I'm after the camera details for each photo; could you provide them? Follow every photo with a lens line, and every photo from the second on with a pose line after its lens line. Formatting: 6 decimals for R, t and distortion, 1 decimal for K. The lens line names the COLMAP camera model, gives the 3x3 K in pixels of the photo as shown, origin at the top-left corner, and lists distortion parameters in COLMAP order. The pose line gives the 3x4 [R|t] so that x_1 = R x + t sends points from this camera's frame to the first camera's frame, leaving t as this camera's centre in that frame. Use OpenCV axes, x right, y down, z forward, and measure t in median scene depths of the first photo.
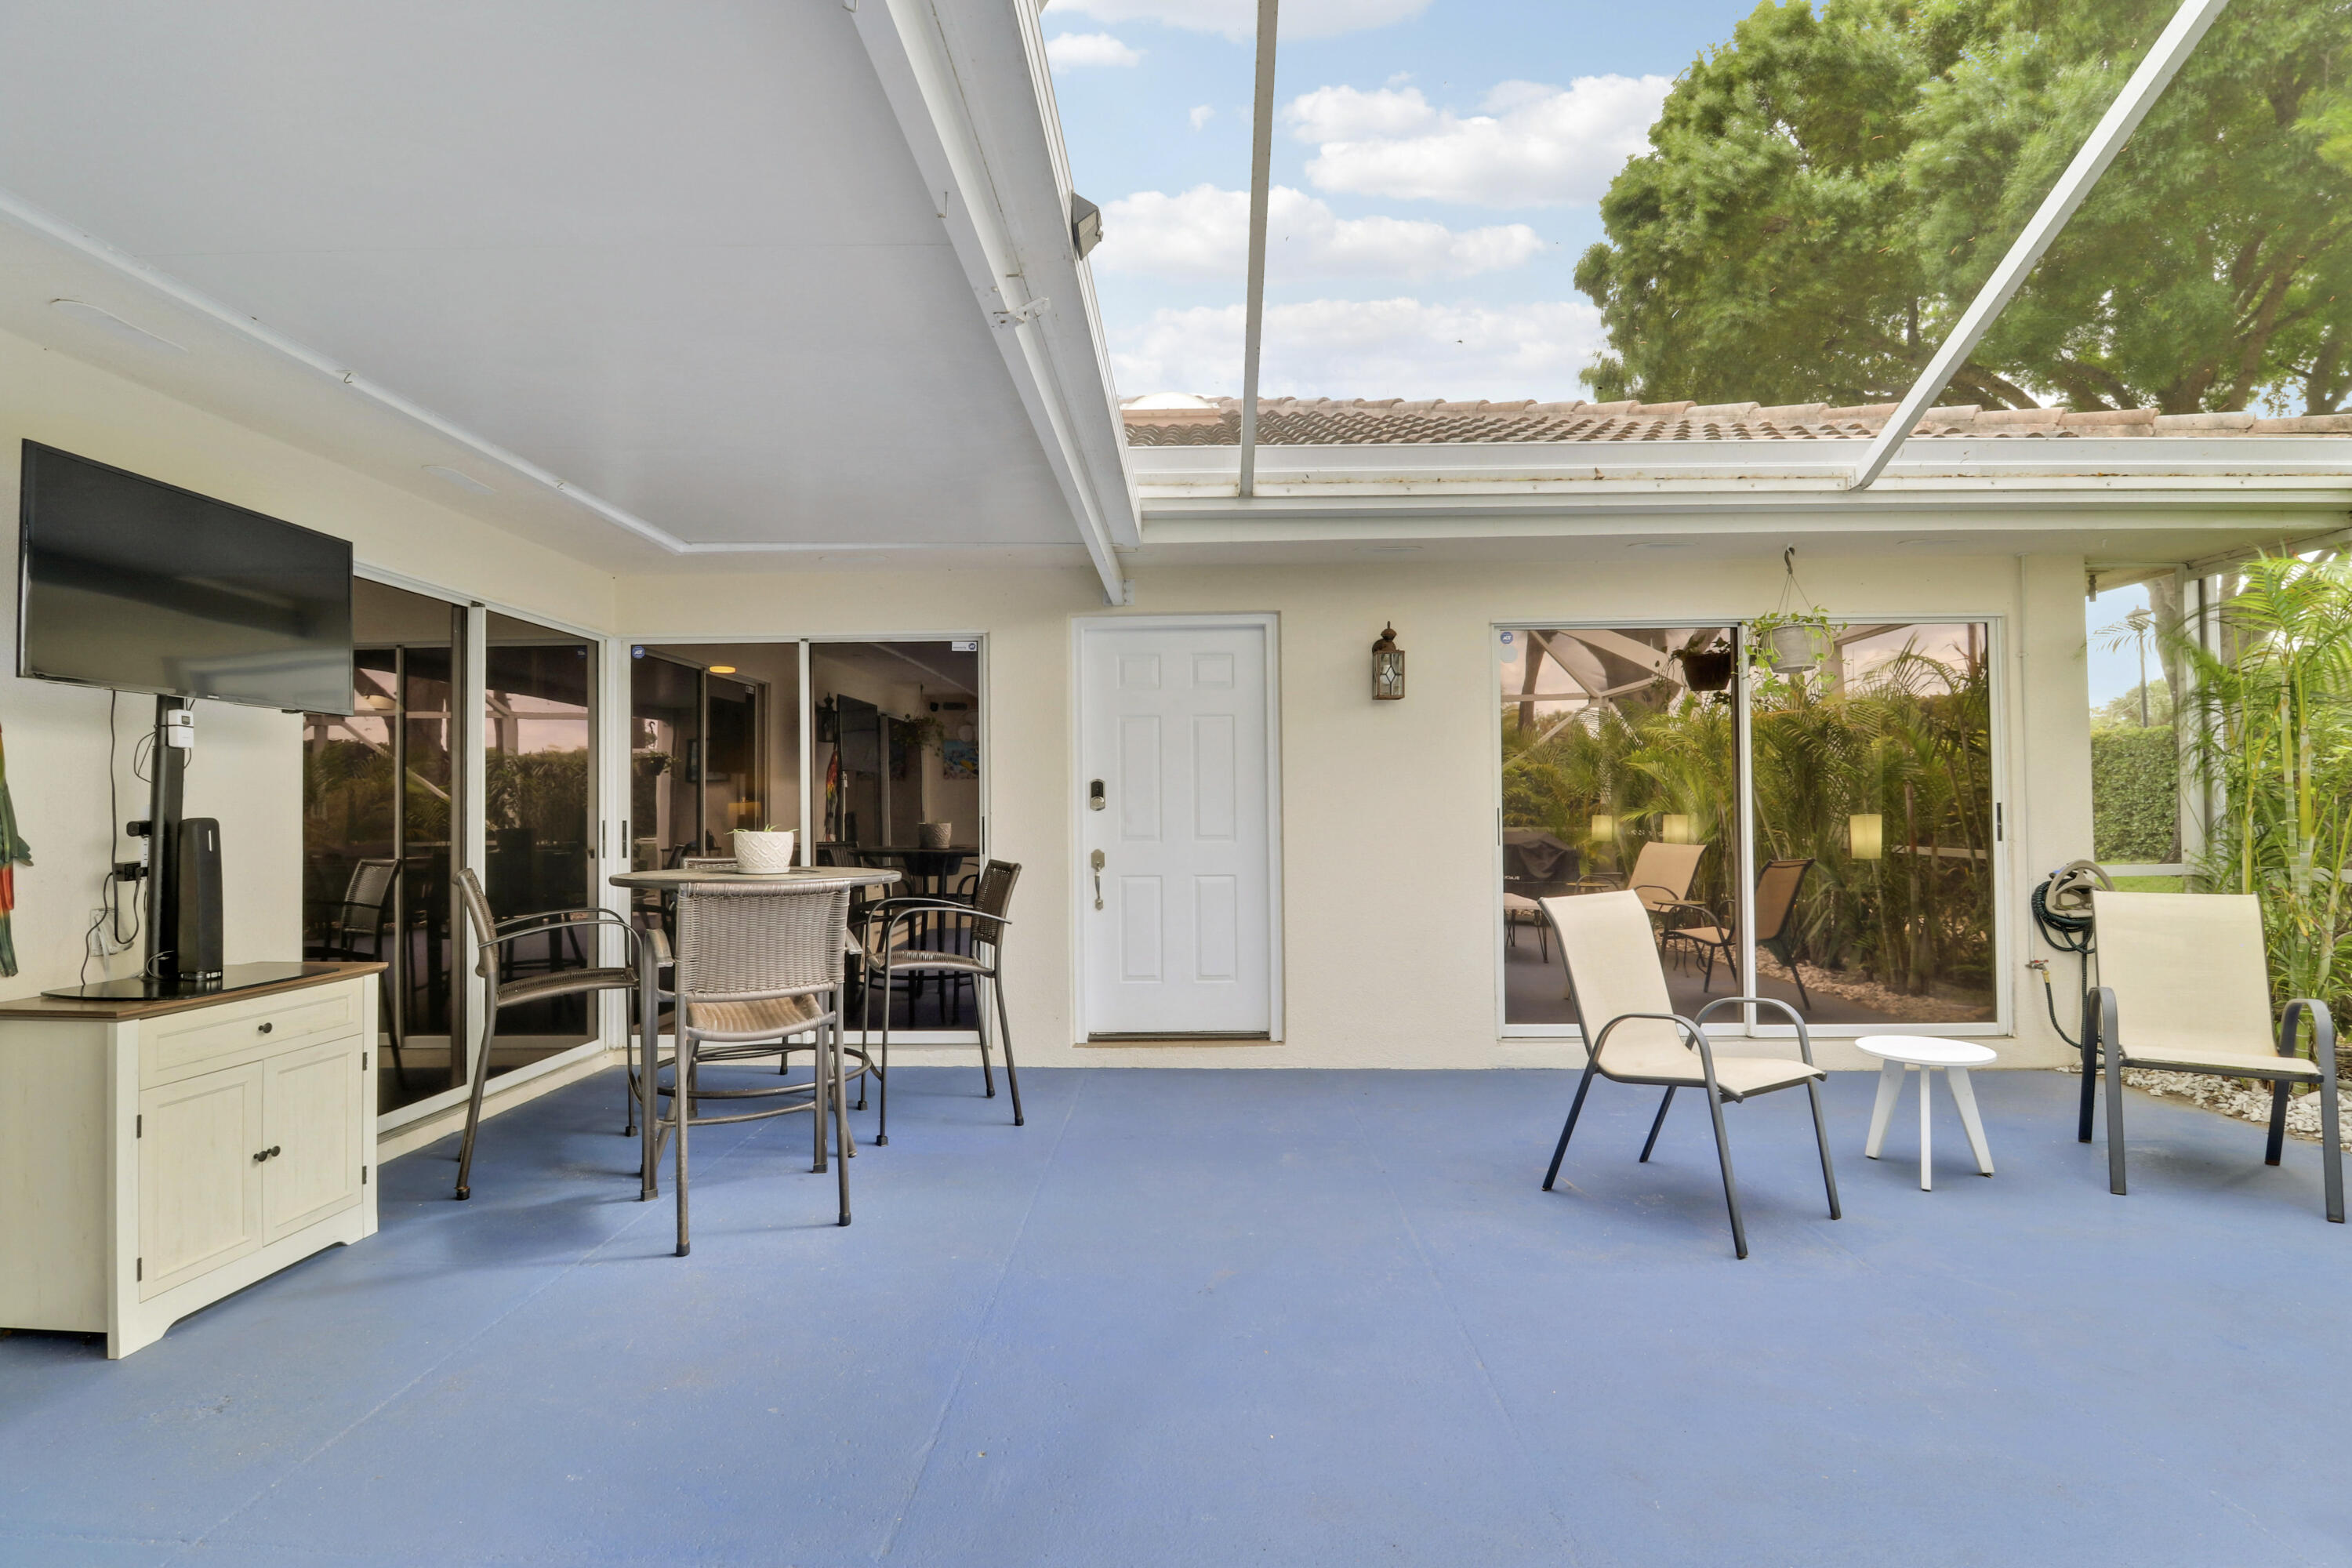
lens RADIAL K [[1100.8, 0, 1181.4], [0, 1100.8, 790.3], [0, 0, 1]] dist [0.003526, -0.010906]
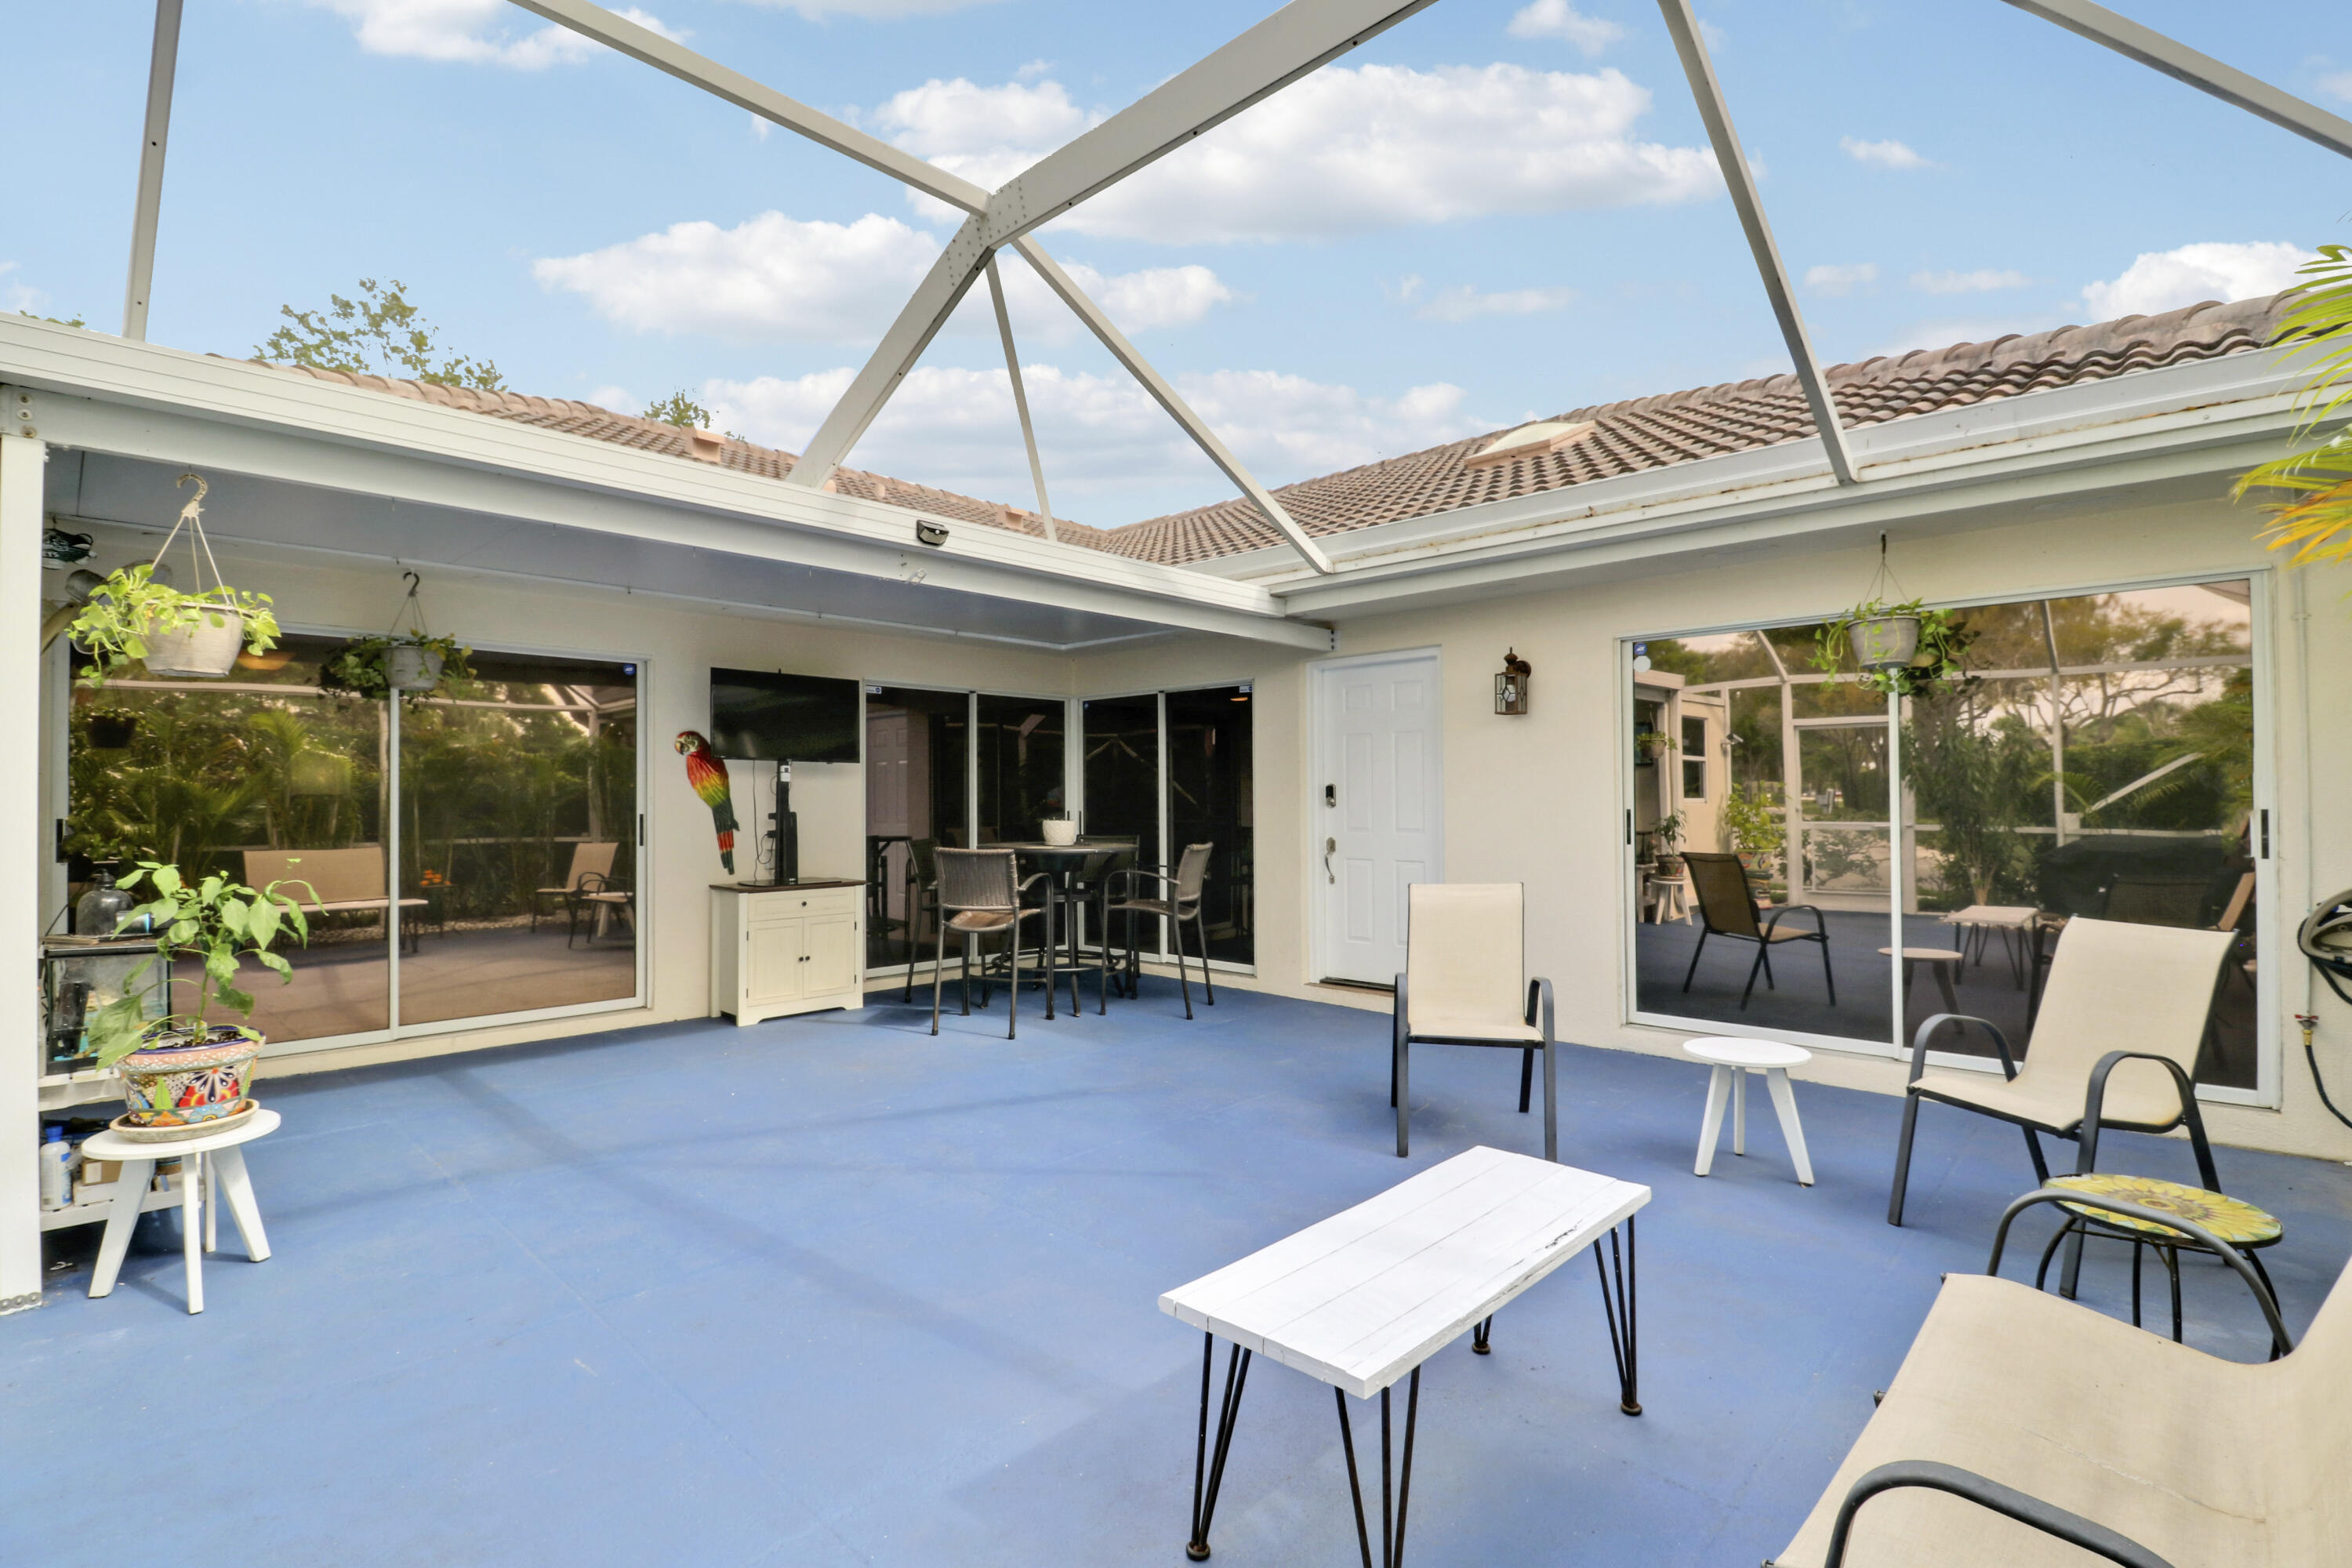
lens RADIAL K [[1100.8, 0, 1167.0], [0, 1100.8, 790.2], [0, 0, 1]] dist [0.003526, -0.010906]
pose [[0.733870, -0.000104, -0.679290, 0.706095], [0.012850, 0.999823, 0.013729, -0.023613], [0.679168, -0.018805, 0.733742, -0.092845]]
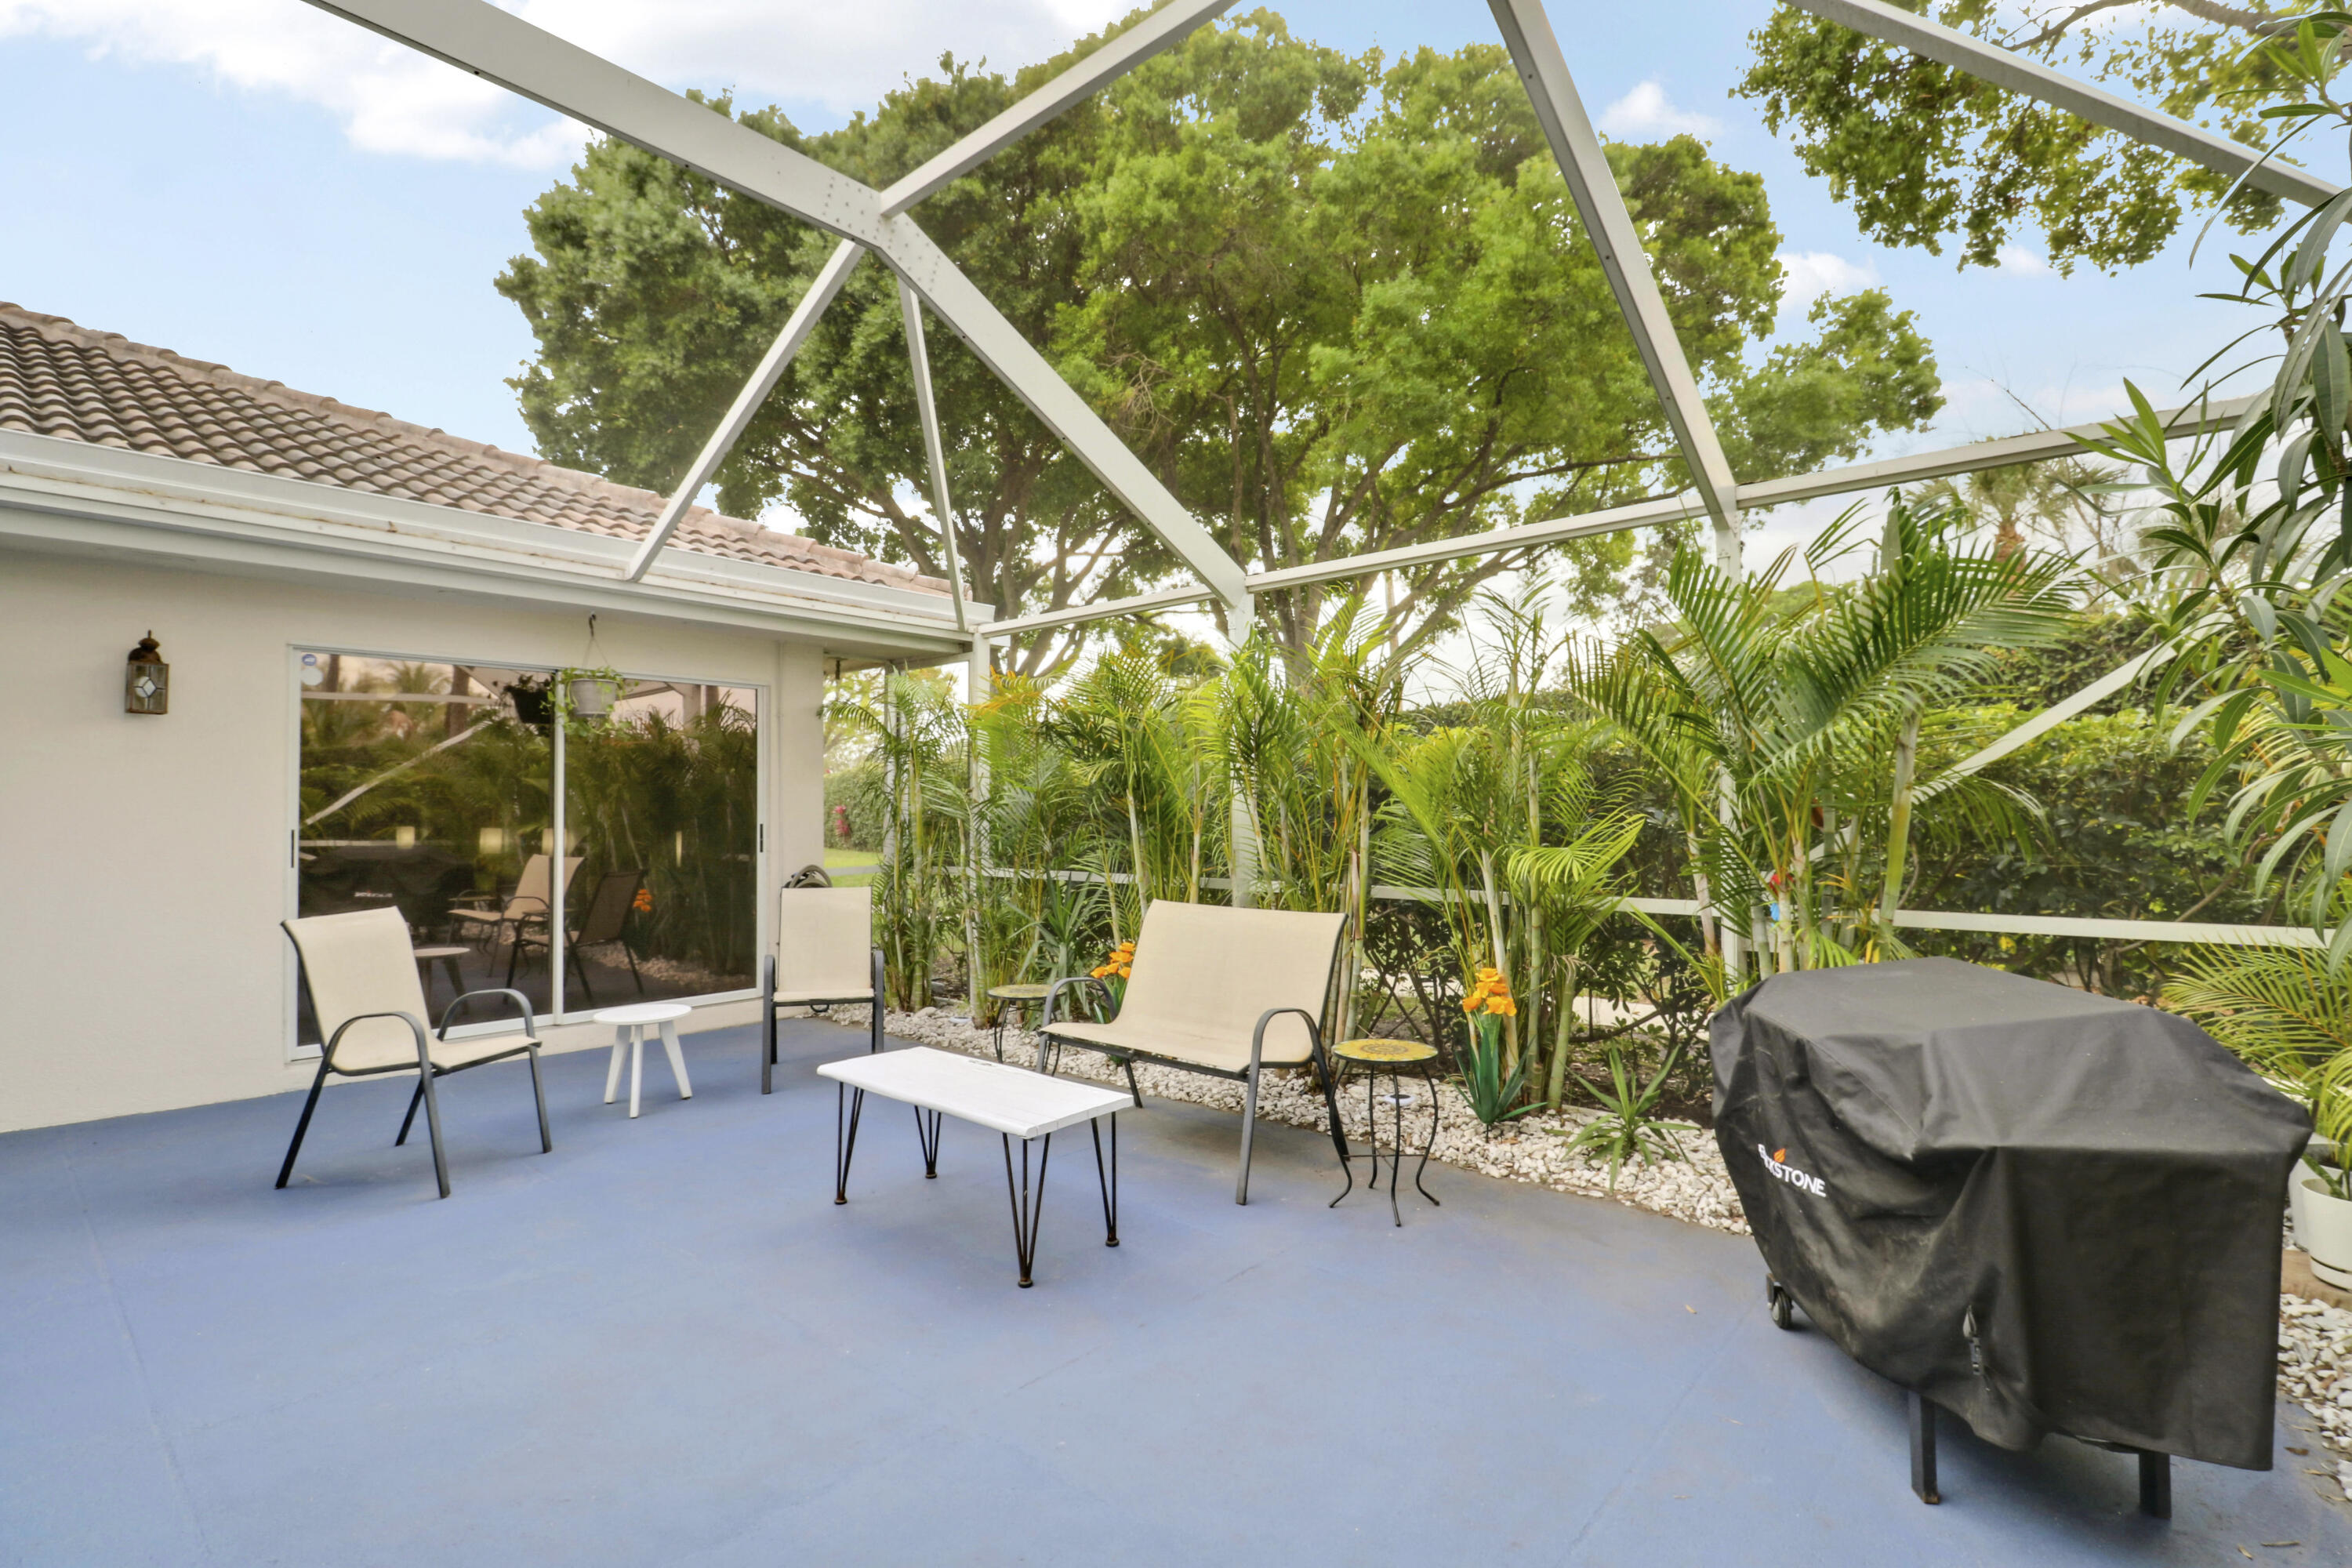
lens RADIAL K [[1100.8, 0, 1171.3], [0, 1100.8, 795.9], [0, 0, 1]] dist [0.003526, -0.010906]
pose [[0.653818, 0.017358, 0.756453, 0.055237], [-0.019342, 0.999794, -0.006223, -0.024479], [-0.756405, -0.010563, 0.654019, -0.259872]]
